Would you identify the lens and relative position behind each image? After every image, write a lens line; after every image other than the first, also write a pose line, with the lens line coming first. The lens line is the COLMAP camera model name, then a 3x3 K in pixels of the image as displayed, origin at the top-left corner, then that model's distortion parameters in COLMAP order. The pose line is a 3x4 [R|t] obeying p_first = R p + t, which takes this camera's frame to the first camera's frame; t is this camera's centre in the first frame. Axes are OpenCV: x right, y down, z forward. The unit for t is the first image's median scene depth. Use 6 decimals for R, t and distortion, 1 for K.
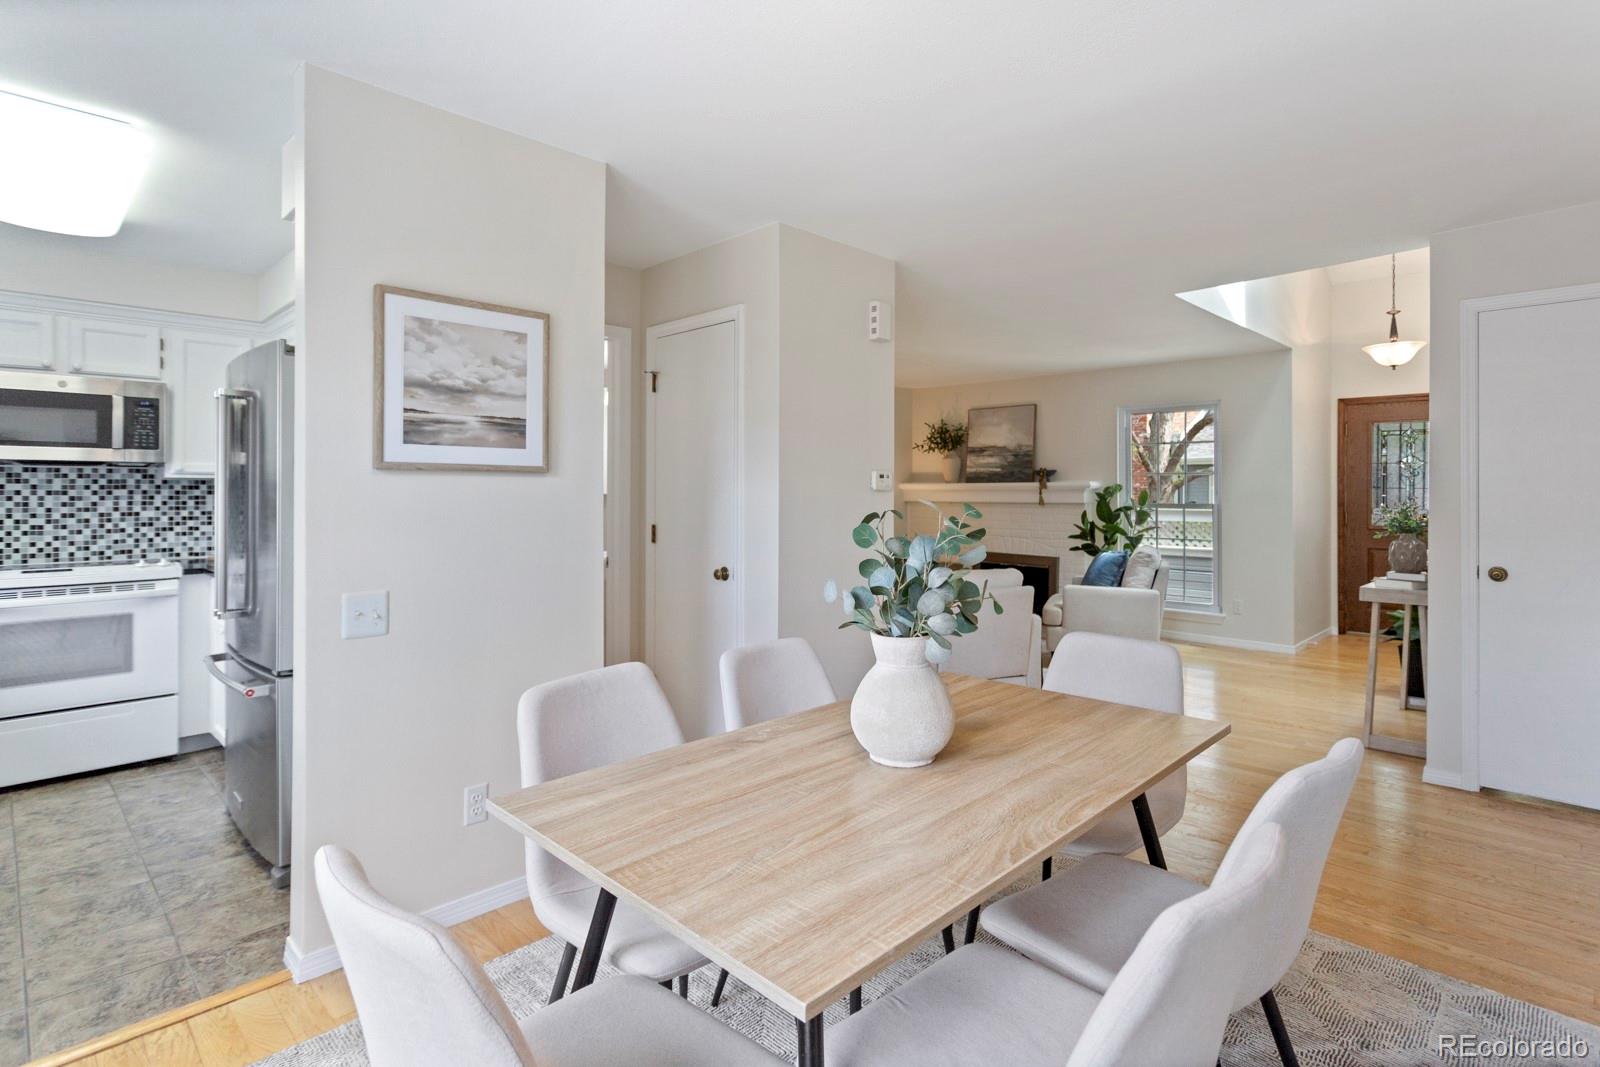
lens RADIAL K [[770.2, 0, 796.8], [0, 770.2, 487.8], [0, 0, 1]] dist [-0.002970, 0.002084]
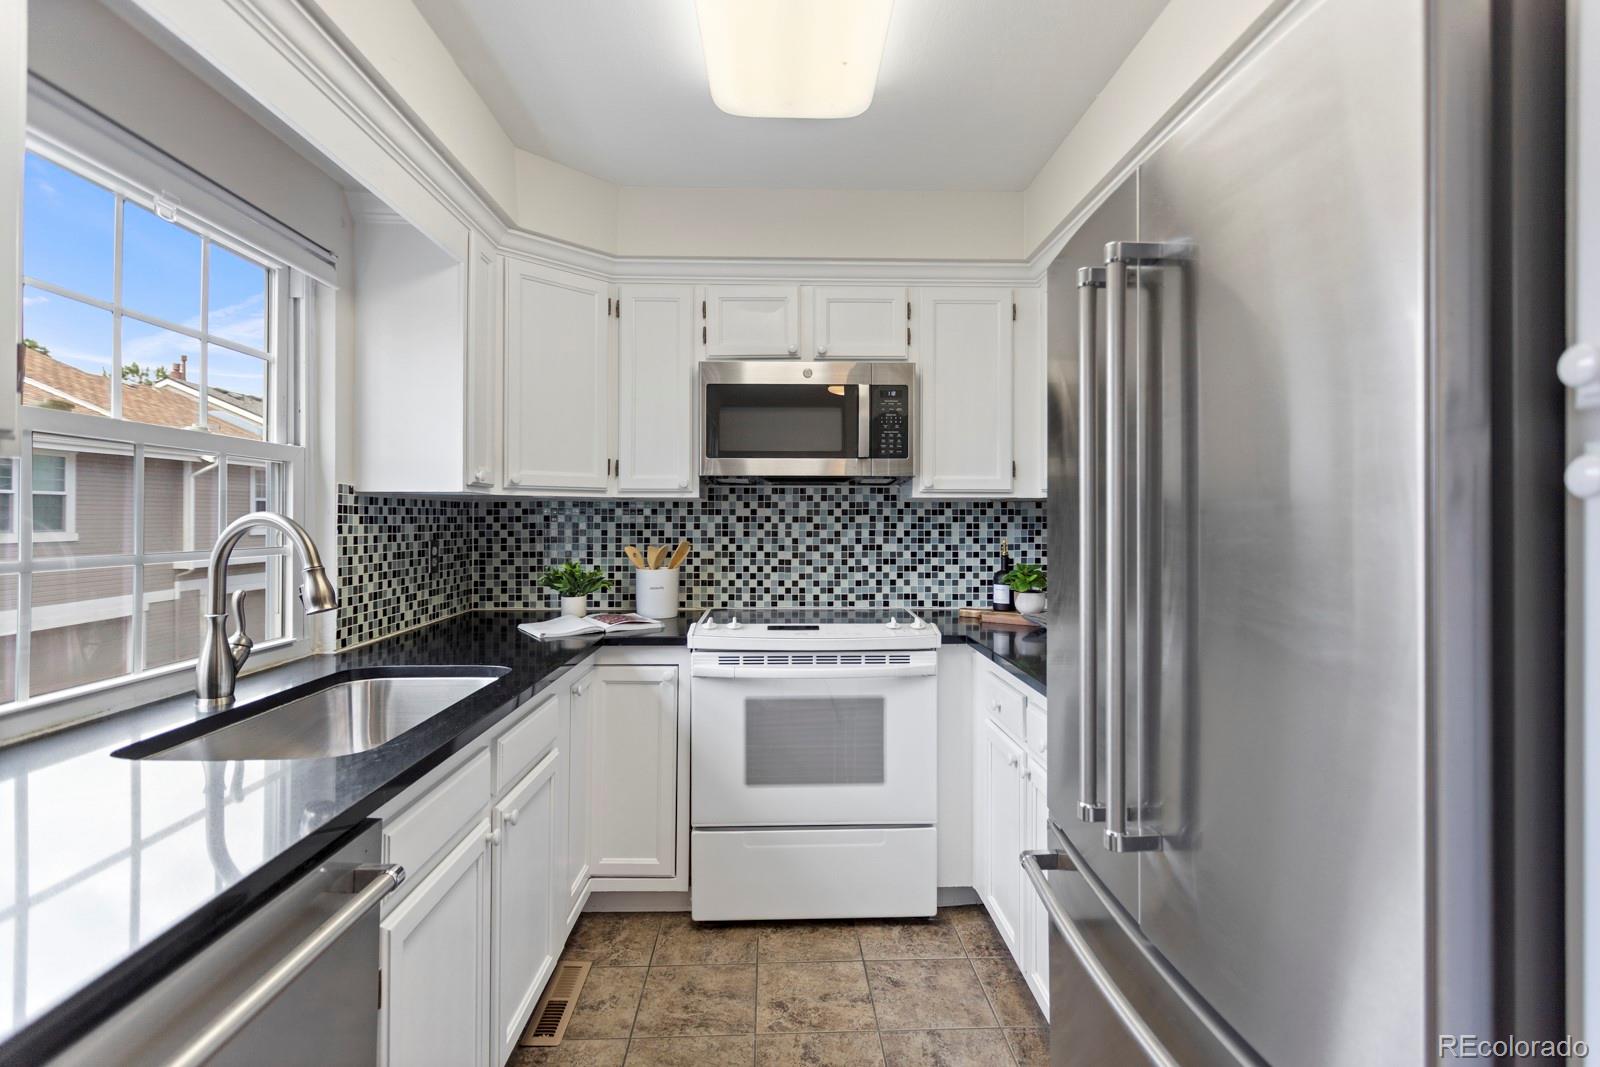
lens RADIAL K [[770.2, 0, 810.3], [0, 770.2, 514.7], [0, 0, 1]] dist [-0.002970, 0.002084]
pose [[0.728140, -0.003632, -0.685419, -0.403271], [0.001938, 0.999993, -0.003241, 0.004299], [0.685426, 0.001032, 0.728142, 0.418559]]
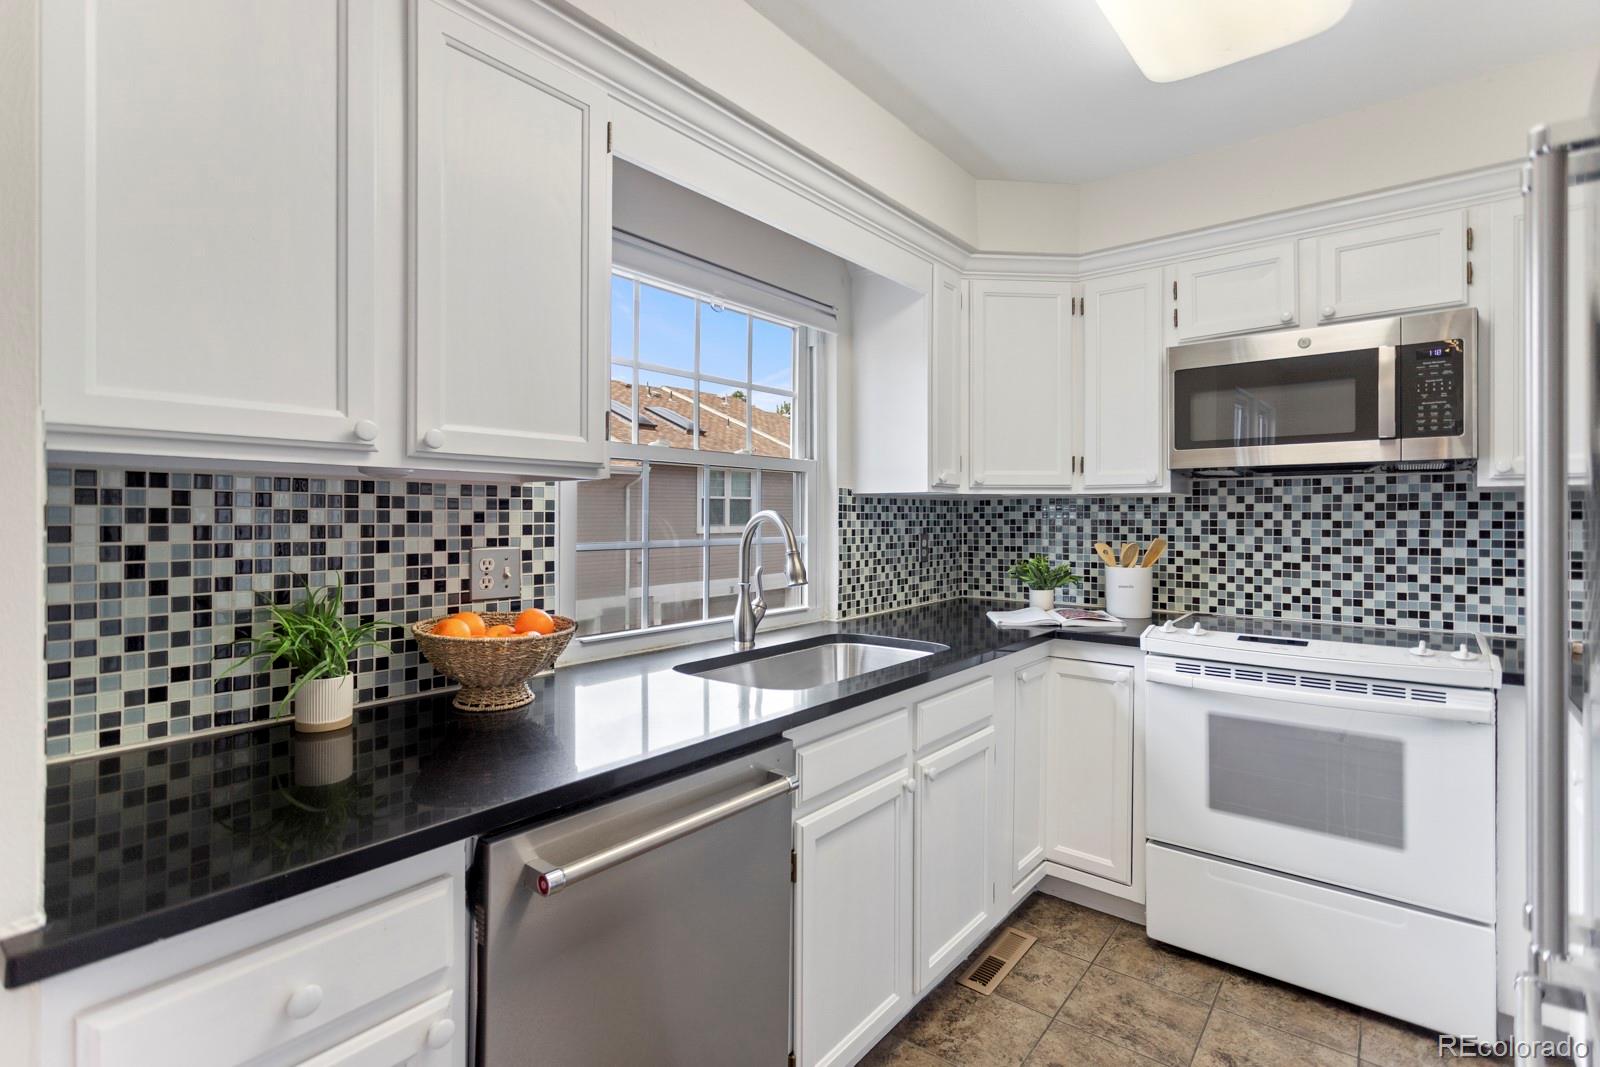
lens RADIAL K [[770.2, 0, 798.4], [0, 770.2, 511.7], [0, 0, 1]] dist [-0.002970, 0.002084]
pose [[0.098758, -0.005288, -0.995097, -0.337134], [0.003659, 0.999981, -0.004951, 0.004683], [0.995105, -0.003152, 0.098775, 0.479382]]
